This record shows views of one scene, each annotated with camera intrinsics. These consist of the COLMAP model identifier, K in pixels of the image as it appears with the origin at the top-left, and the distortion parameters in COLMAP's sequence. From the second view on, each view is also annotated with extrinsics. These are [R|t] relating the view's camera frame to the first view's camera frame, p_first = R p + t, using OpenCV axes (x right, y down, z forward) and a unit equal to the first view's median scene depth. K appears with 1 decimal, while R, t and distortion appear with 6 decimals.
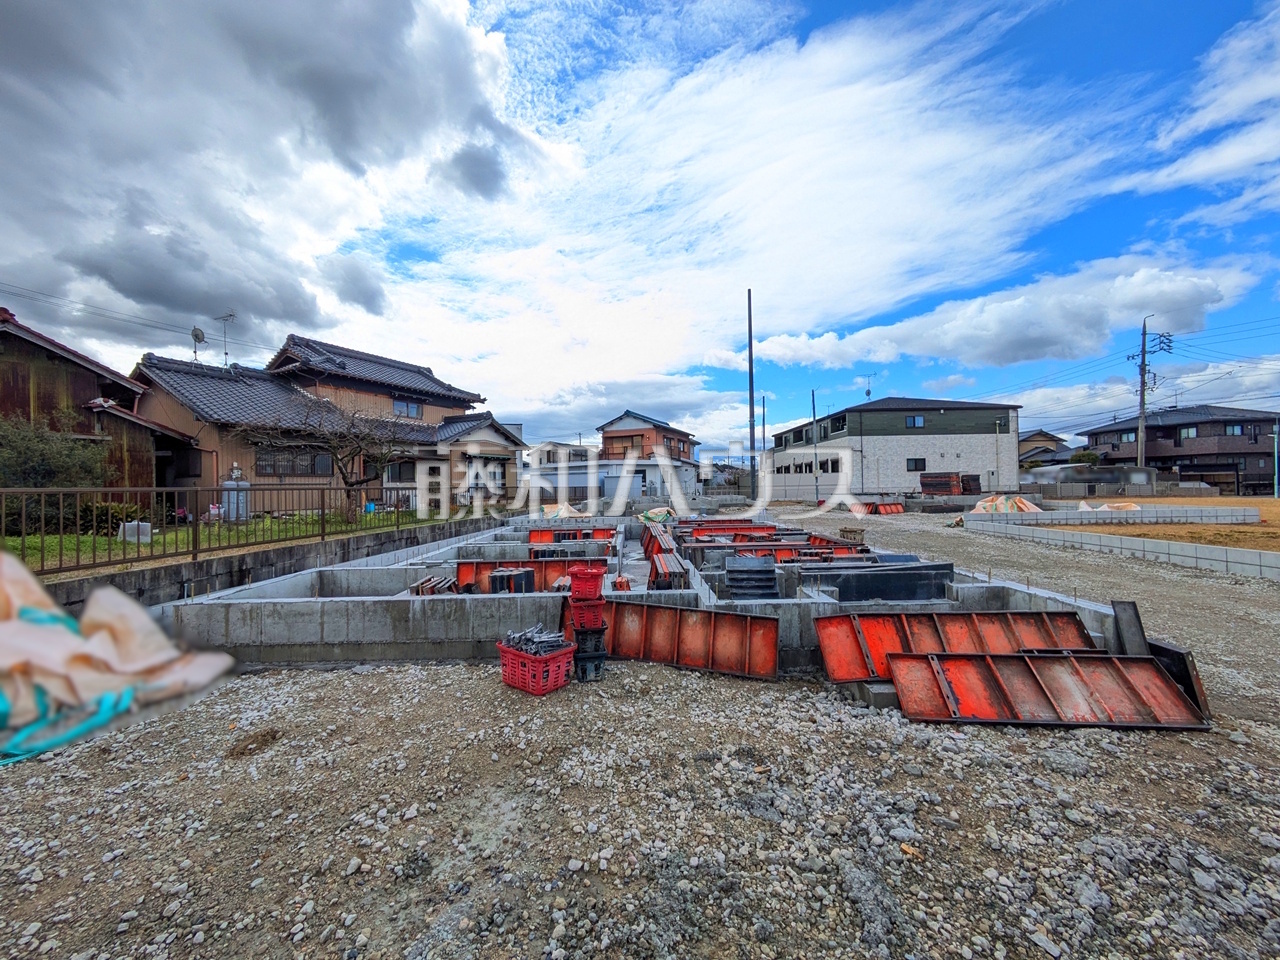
lens RADIAL K [[507.0, 0, 638.1], [0, 507.0, 479.3], [0, 0, 1]] dist [-0.003806, 0.003297]
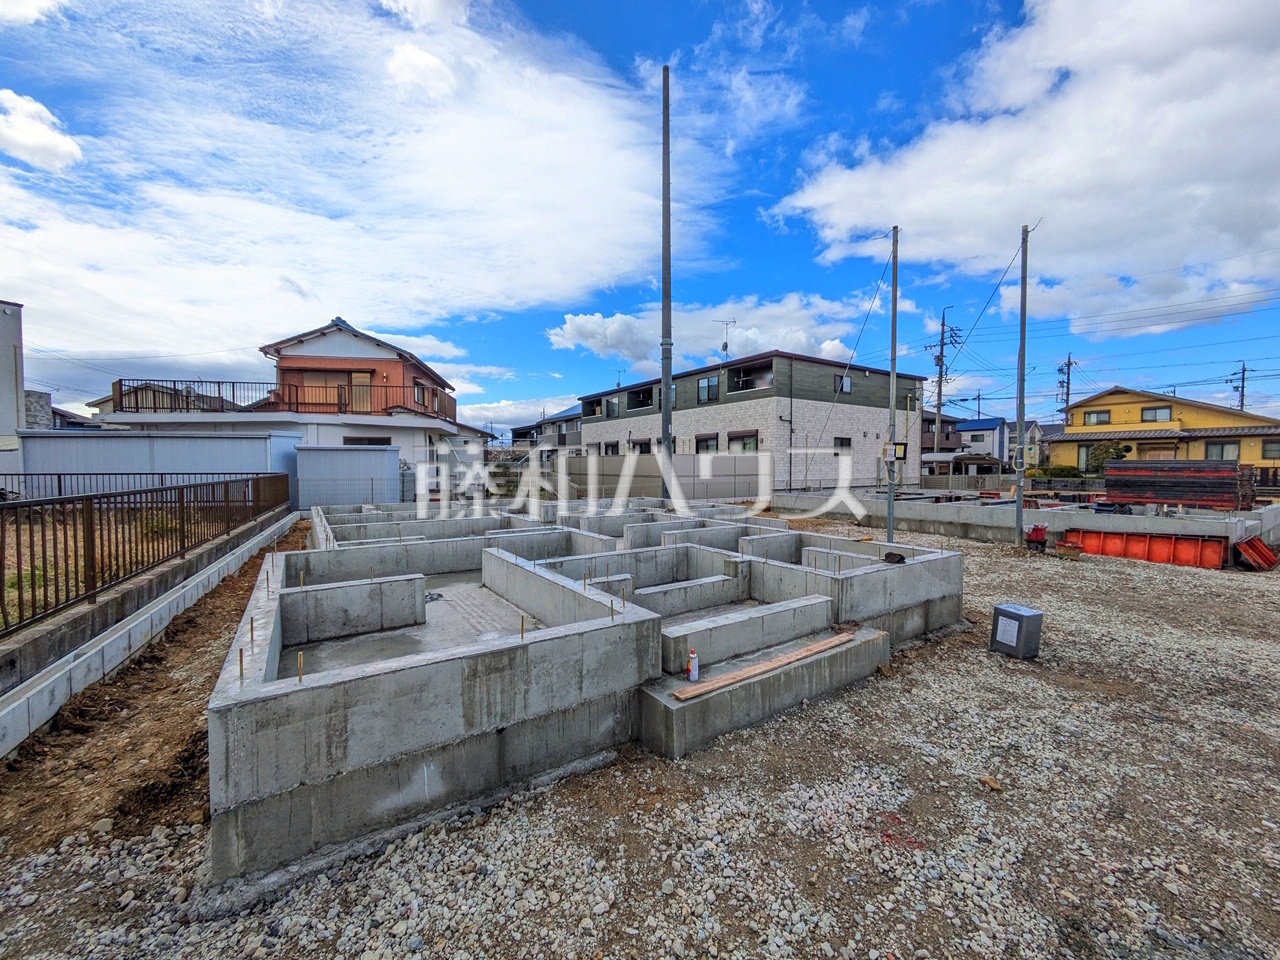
lens RADIAL K [[507.0, 0, 638.5], [0, 507.0, 479.1], [0, 0, 1]] dist [-0.003806, 0.003297]
pose [[0.839025, 0.002290, 0.544089, -0.063113], [-0.022299, 0.999296, 0.030182, 0.001146], [-0.543636, -0.037456, 0.838485, 0.573022]]
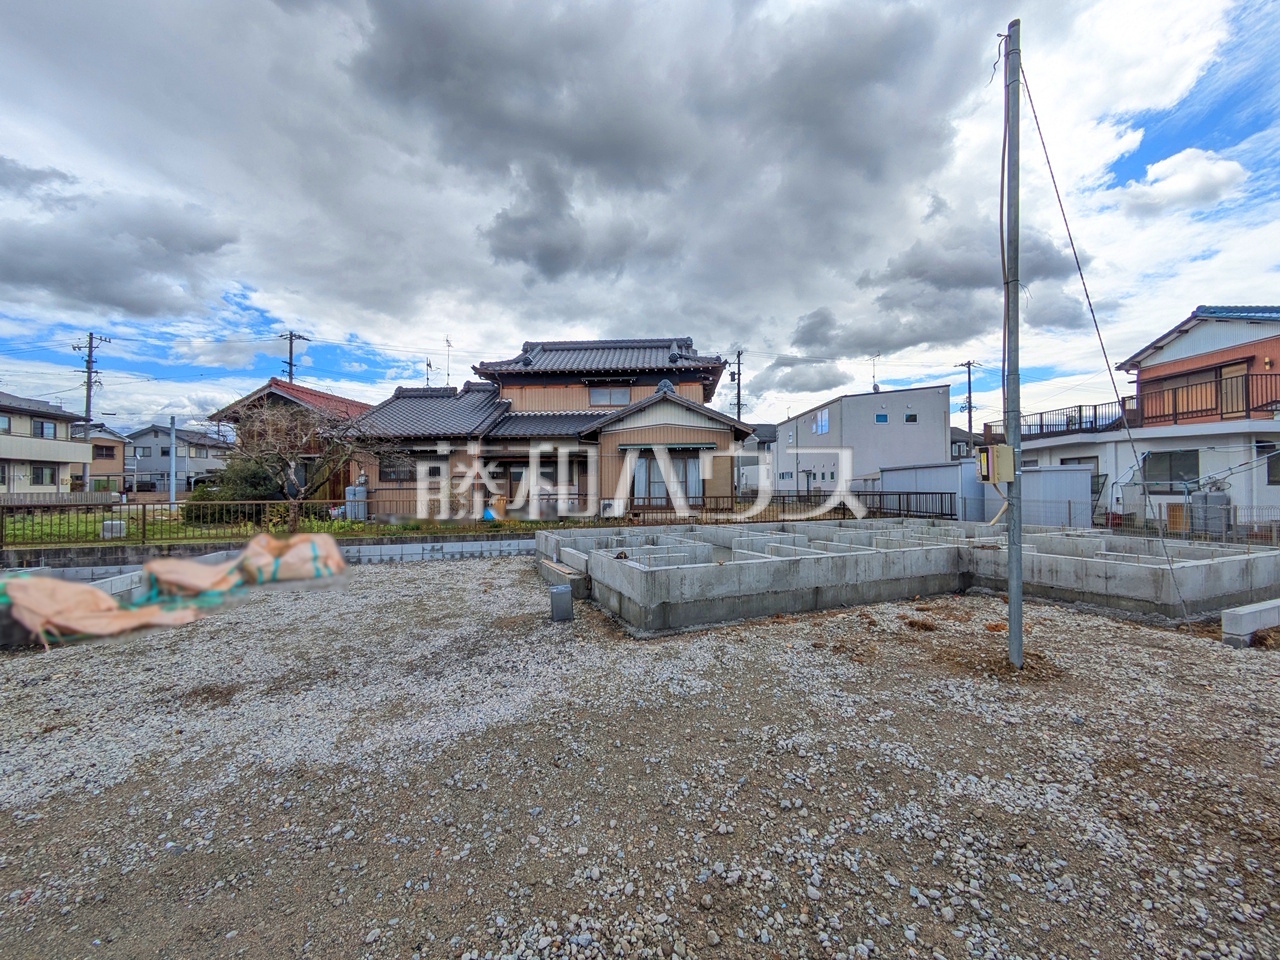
lens RADIAL K [[507.0, 0, 638.9], [0, 507.0, 478.6], [0, 0, 1]] dist [-0.003806, 0.003297]
pose [[0.382740, -0.000167, -0.923856, 0.259512], [0.012503, 0.999909, 0.004999, -0.005985], [0.923771, -0.013464, 0.382708, 0.580708]]
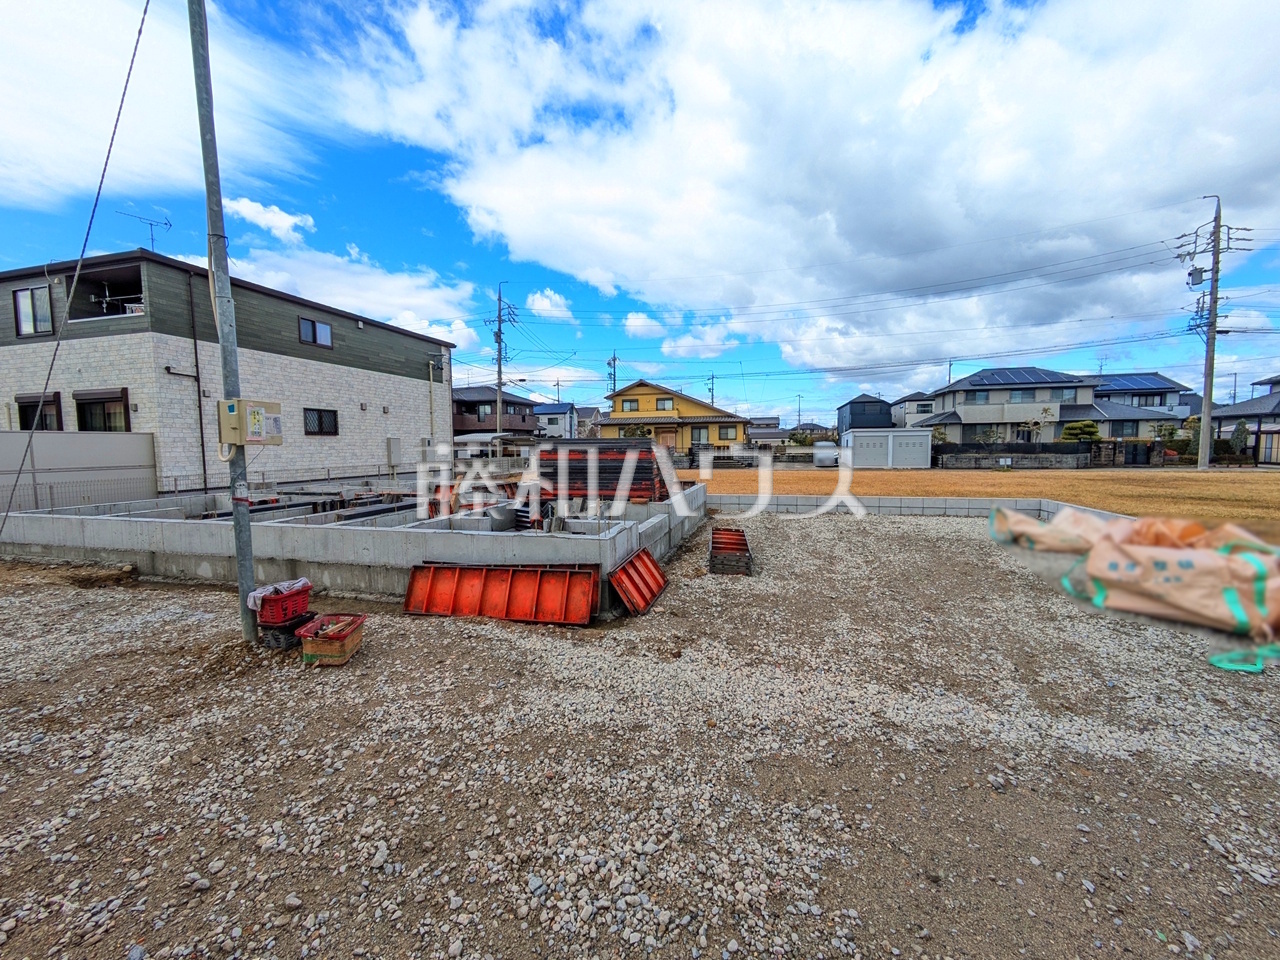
lens RADIAL K [[507.0, 0, 639.4], [0, 507.0, 480.3], [0, 0, 1]] dist [-0.003806, 0.003297]
pose [[0.276853, -0.051886, 0.959511, 0.161561], [-0.007612, 0.998391, 0.056185, -0.002583], [-0.960882, -0.022858, 0.276012, 0.571534]]
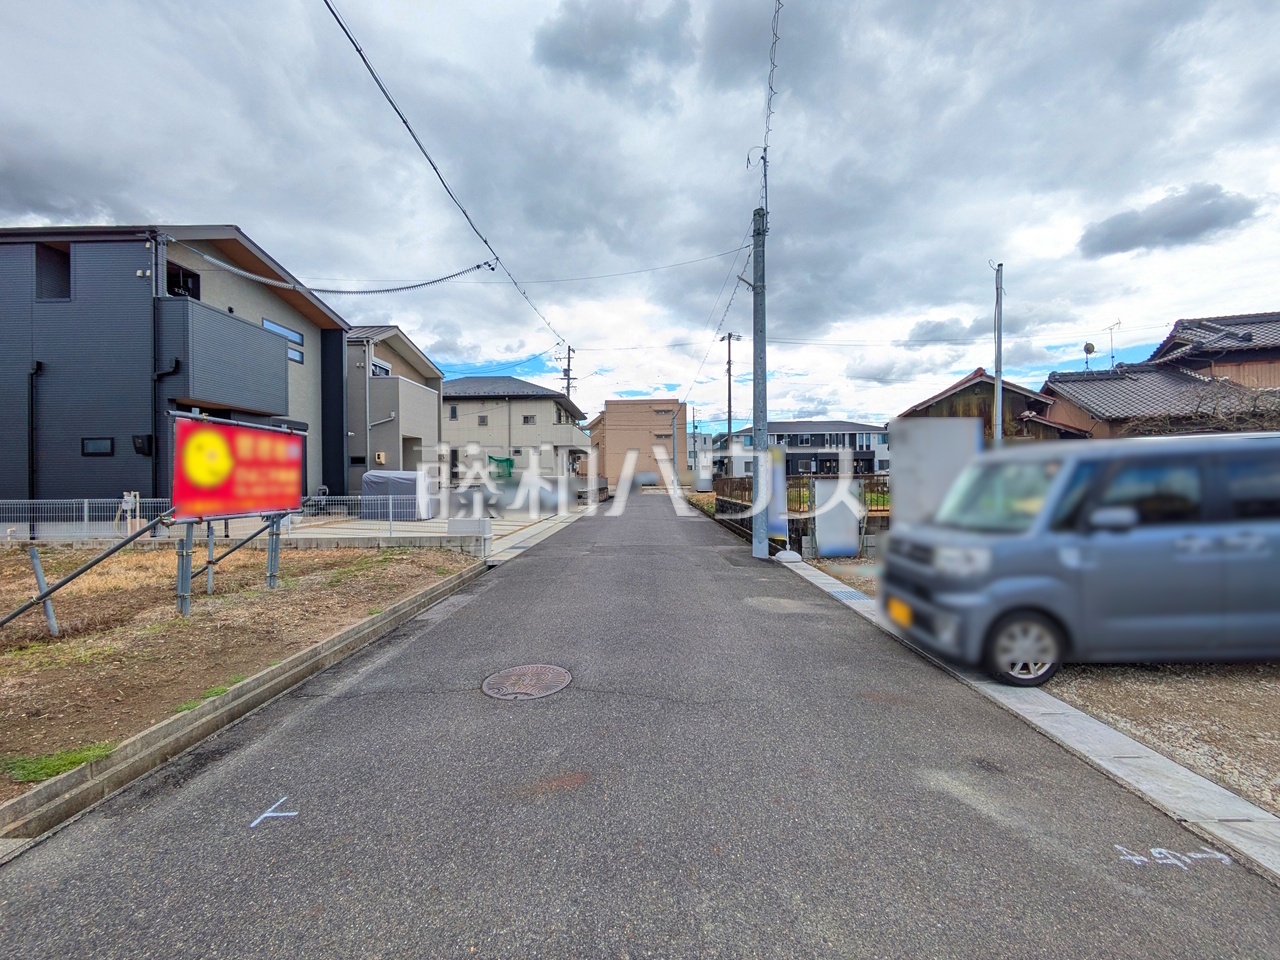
lens RADIAL K [[507.0, 0, 638.9], [0, 507.0, 479.5], [0, 0, 1]] dist [-0.003806, 0.003297]
pose [[0.153779, 0.016216, -0.987972, 0.116297], [0.022199, 0.999556, 0.019862, -0.006051], [0.987856, -0.024986, 0.153350, -0.172584]]
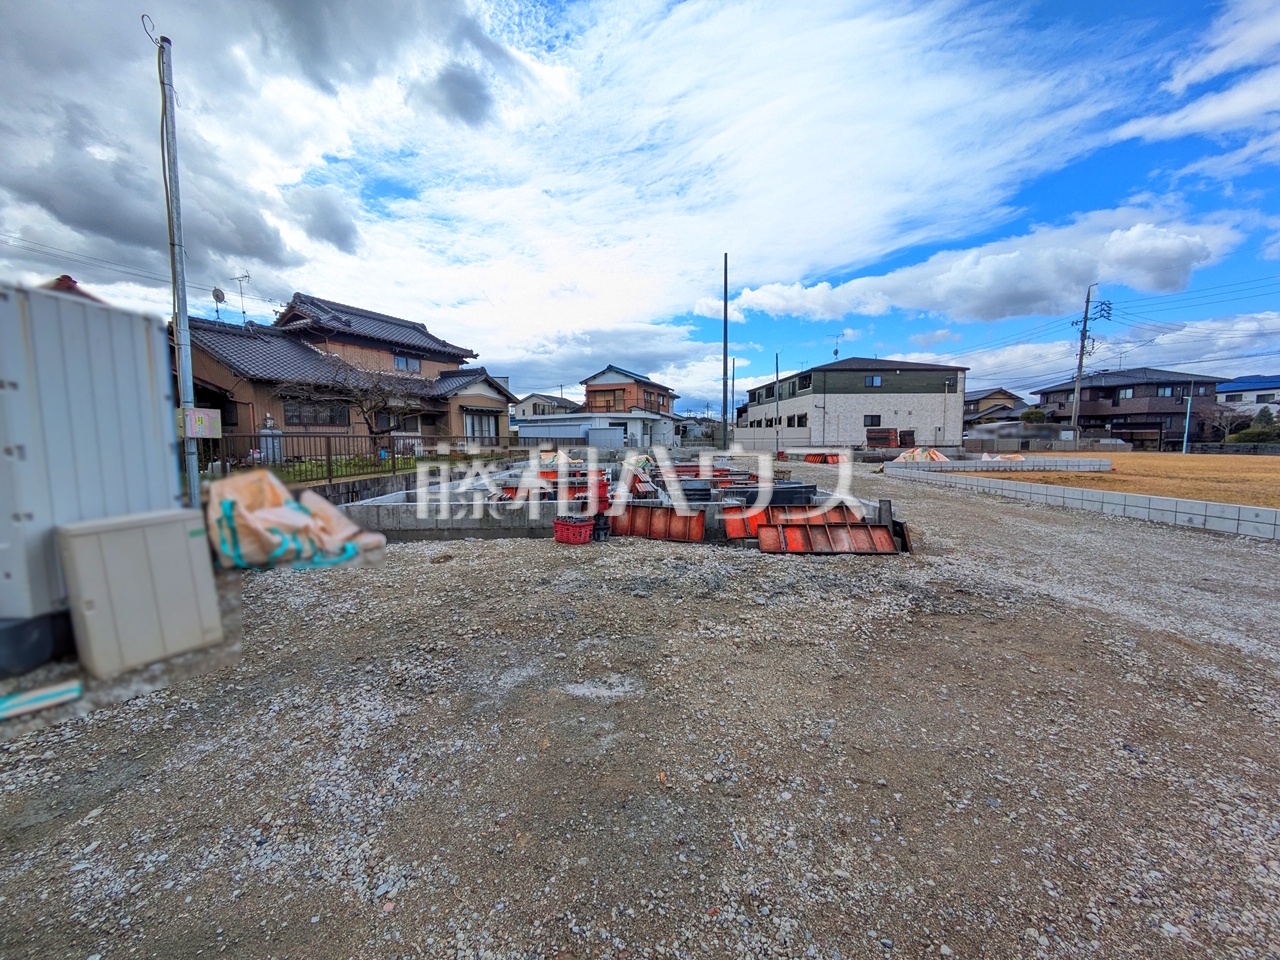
lens RADIAL K [[507.0, 0, 638.5], [0, 507.0, 481.2], [0, 0, 1]] dist [-0.003806, 0.003297]
pose [[0.999190, 0.005951, 0.039809, -0.003720], [-0.009815, 0.995177, 0.097607, -0.000324], [-0.039036, -0.097919, 0.994429, -0.092661]]
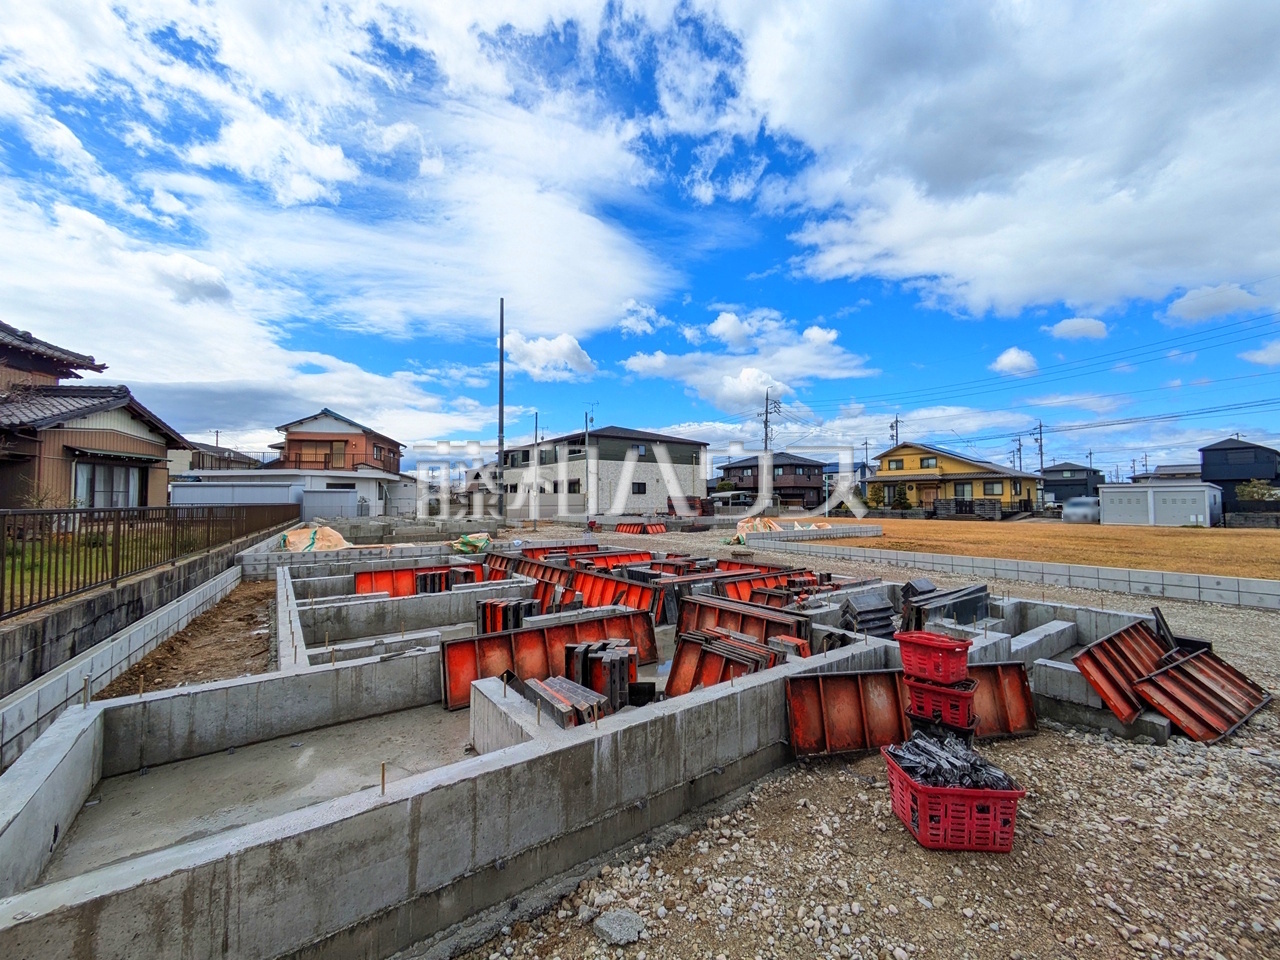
lens RADIAL K [[507.0, 0, 638.7], [0, 507.0, 483.2], [0, 0, 1]] dist [-0.003806, 0.003297]
pose [[0.819147, 0.036627, 0.572413, -0.099670], [-0.020605, 0.999194, -0.034450, -0.000858], [-0.573213, 0.016425, 0.819241, 0.075833]]
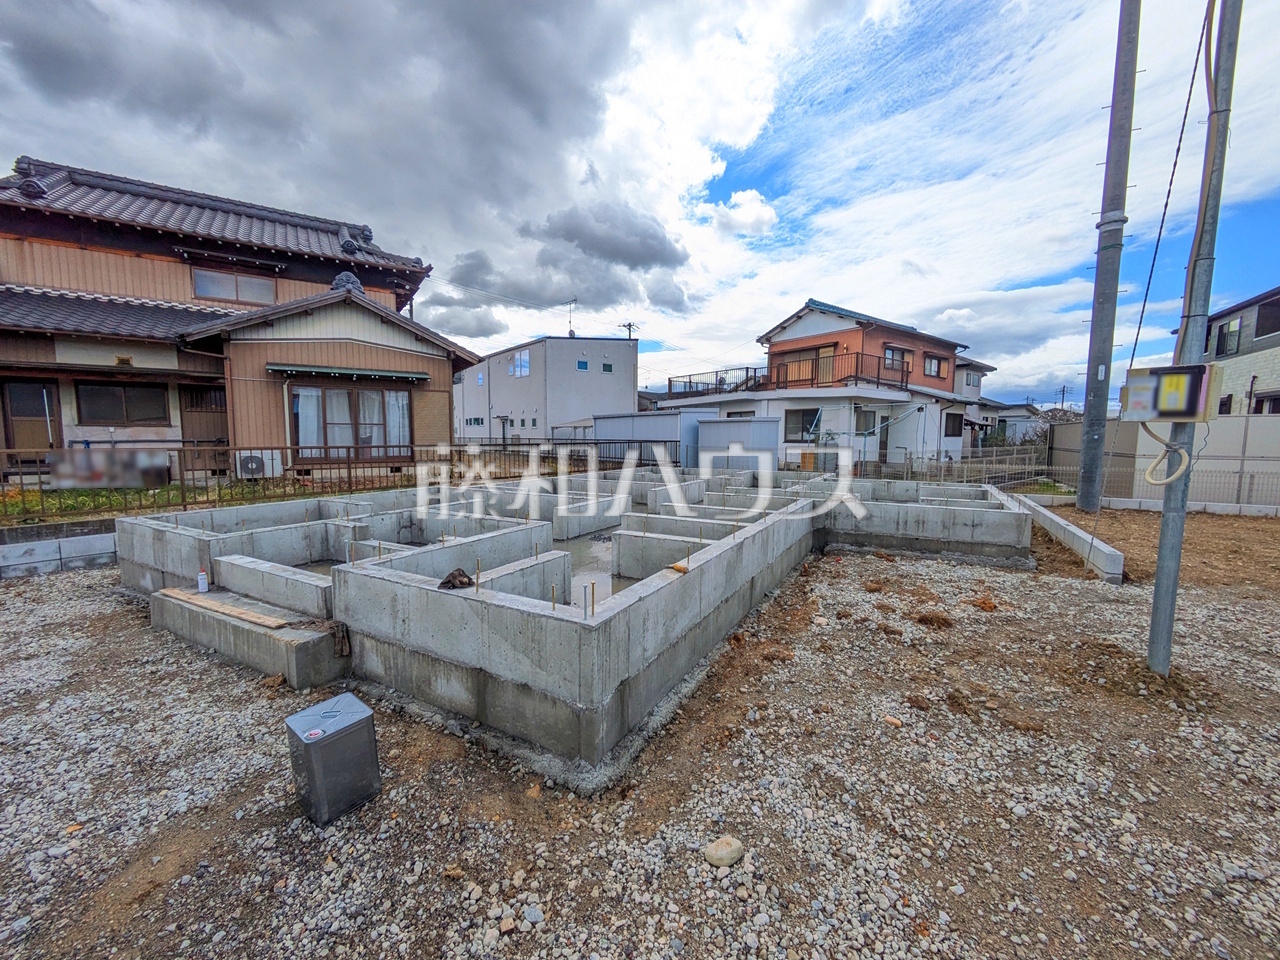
lens RADIAL K [[507.0, 0, 638.7], [0, 507.0, 480.8], [0, 0, 1]] dist [-0.003806, 0.003297]
pose [[0.865389, 0.066013, -0.496733, 0.141486], [-0.012497, 0.993820, 0.110302, -0.001511], [0.500944, -0.089246, 0.860866, 0.592362]]
